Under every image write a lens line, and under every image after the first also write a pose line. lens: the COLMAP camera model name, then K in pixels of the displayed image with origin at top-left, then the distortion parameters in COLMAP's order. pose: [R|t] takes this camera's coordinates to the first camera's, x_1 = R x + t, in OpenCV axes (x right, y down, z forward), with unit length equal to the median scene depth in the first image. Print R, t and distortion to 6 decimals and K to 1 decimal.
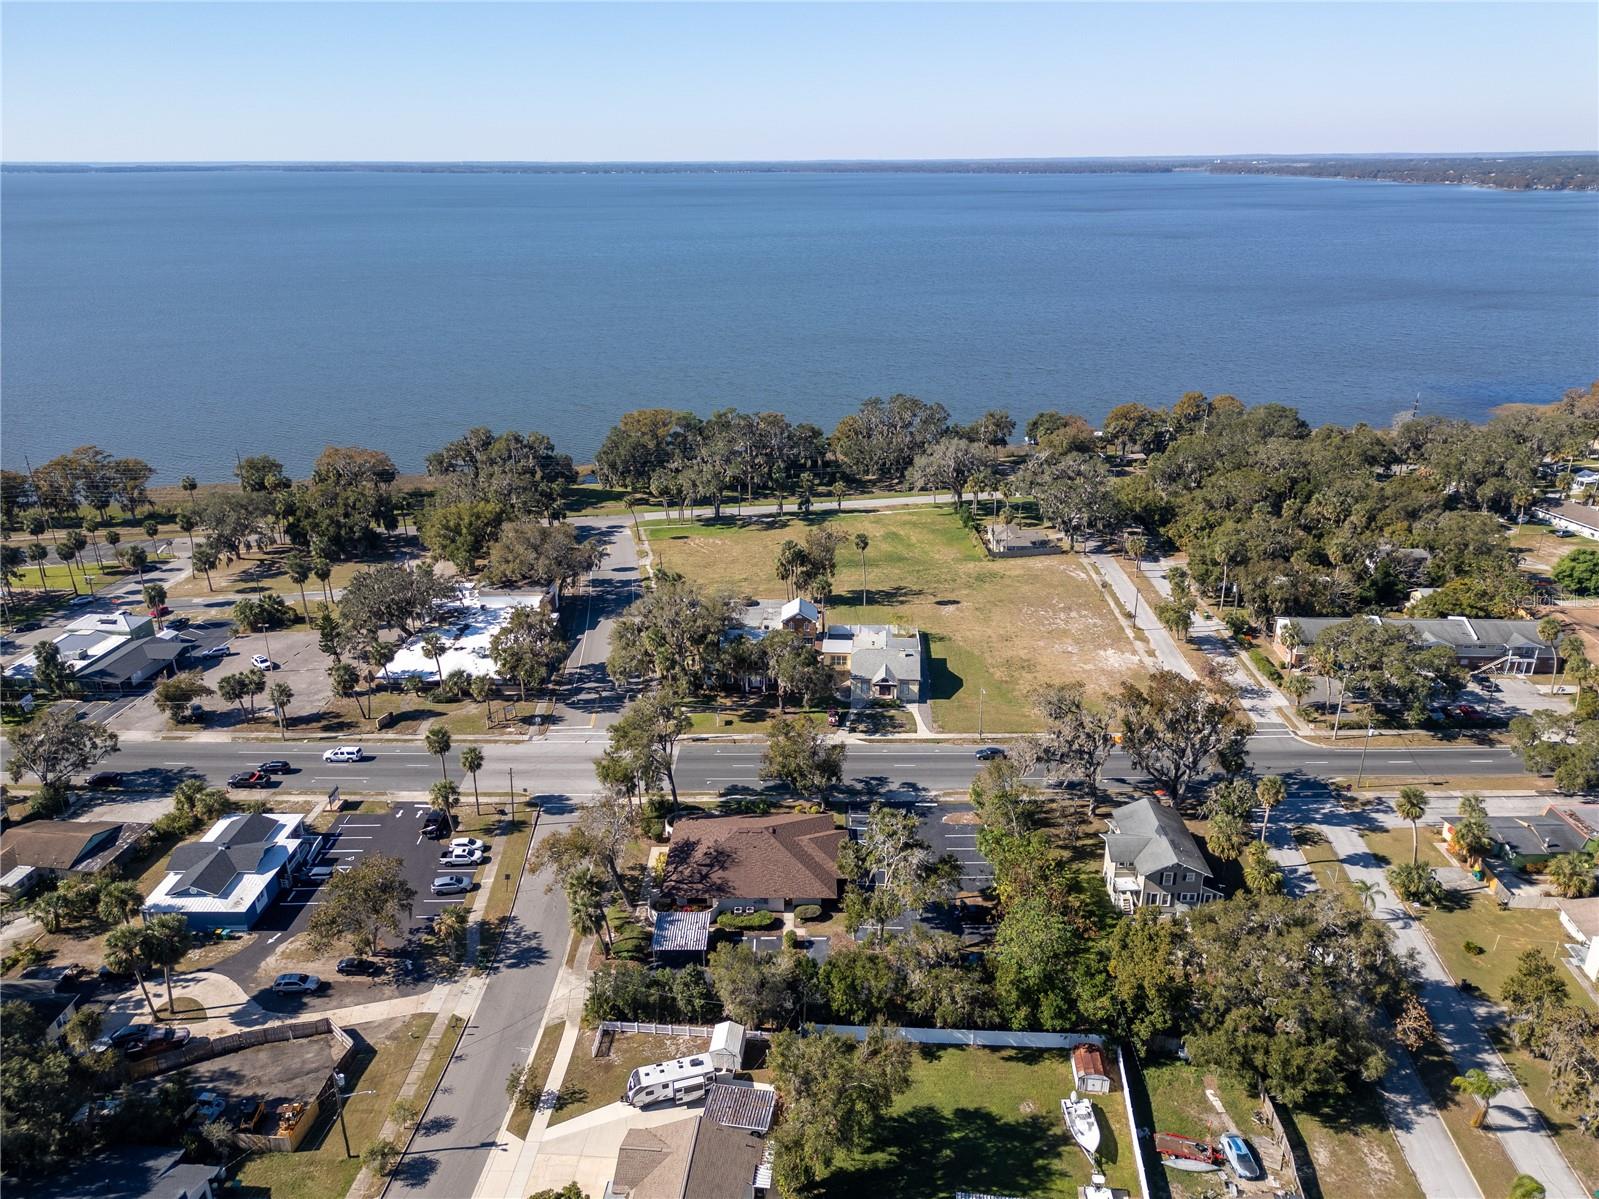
lens RADIAL K [[1126.6, 0, 801.4], [0, 1126.6, 575.9], [0, 0, 1]] dist [0.094124, -0.109766]
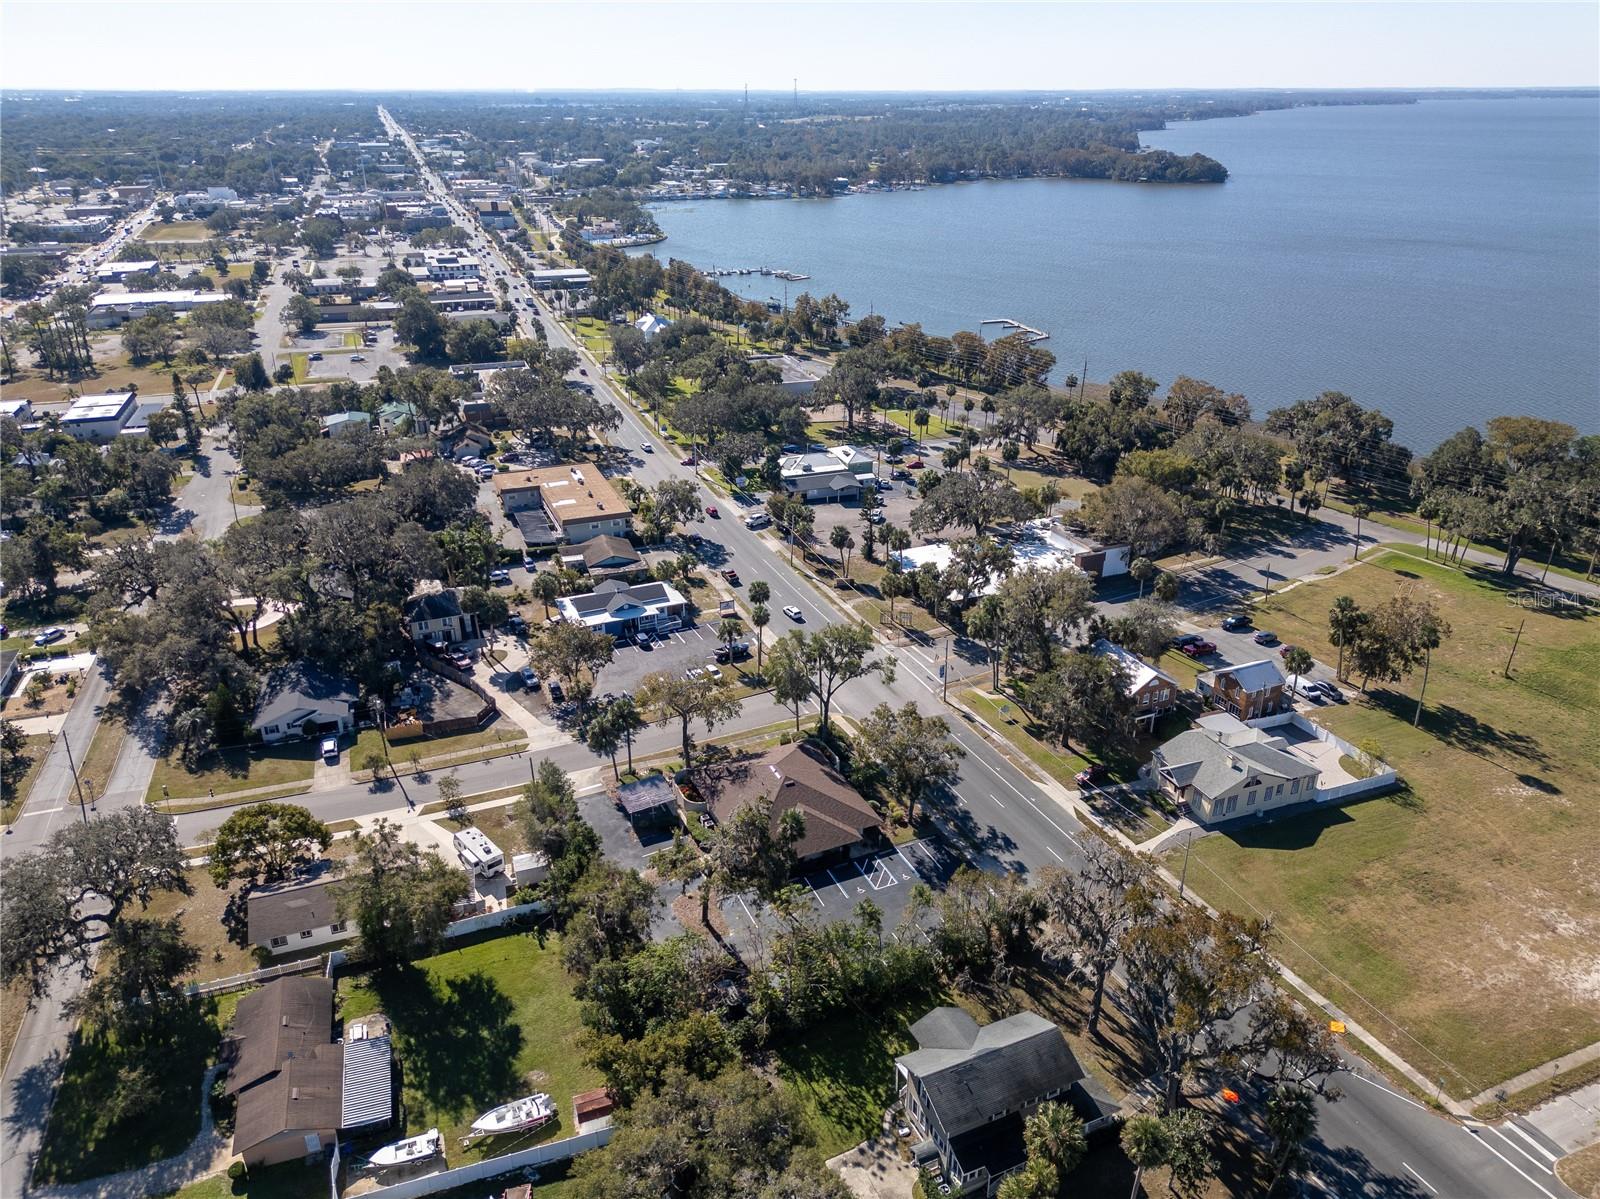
lens RADIAL K [[1127.3, 0, 801.9], [0, 1127.3, 575.9], [0, 0, 1]] dist [0.094124, -0.109766]
pose [[0.429349, 0.359172, -0.828647, 0.581696], [-0.311827, 0.920049, 0.237222, -0.142336], [0.847599, 0.156543, 0.507021, 0.383183]]
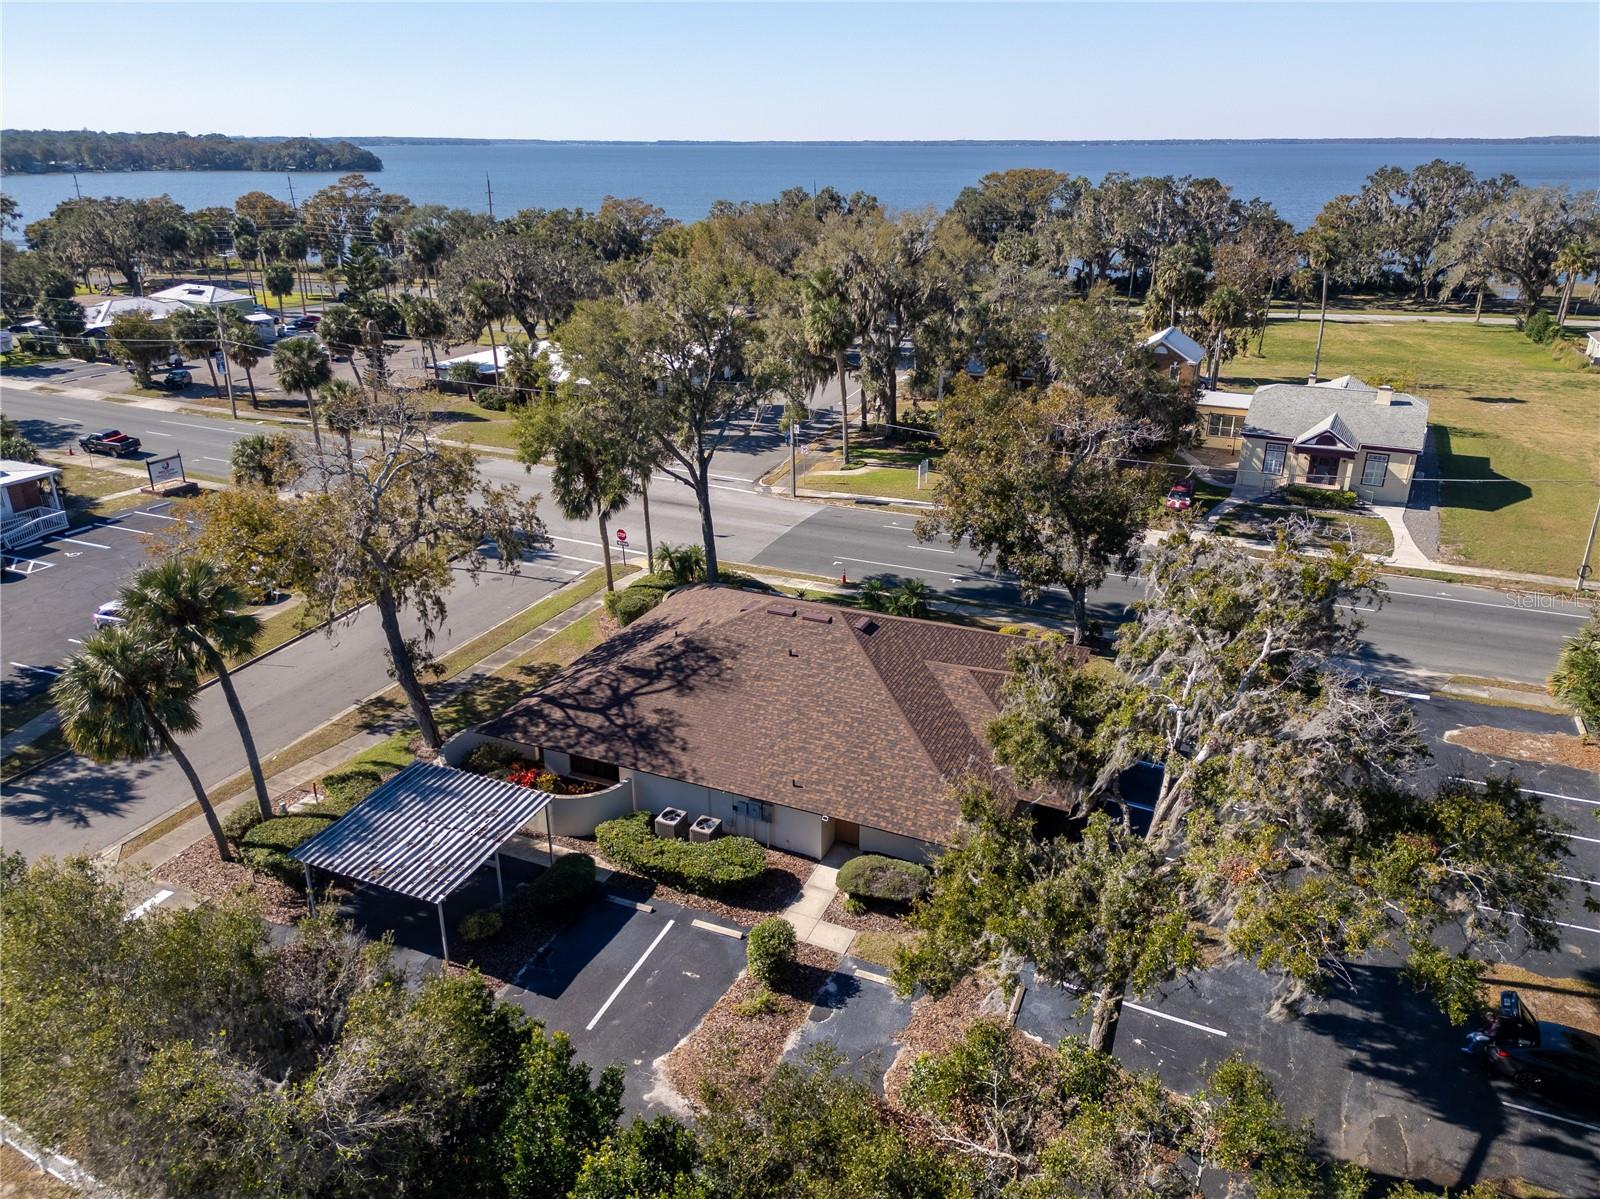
lens RADIAL K [[1127.3, 0, 801.9], [0, 1127.3, 575.9], [0, 0, 1]] dist [0.094124, -0.109766]
pose [[0.918215, 0.146017, -0.368184, 0.060933], [-0.141616, 0.989149, 0.039106, 0.159784], [0.369899, 0.016233, 0.928930, 0.545720]]
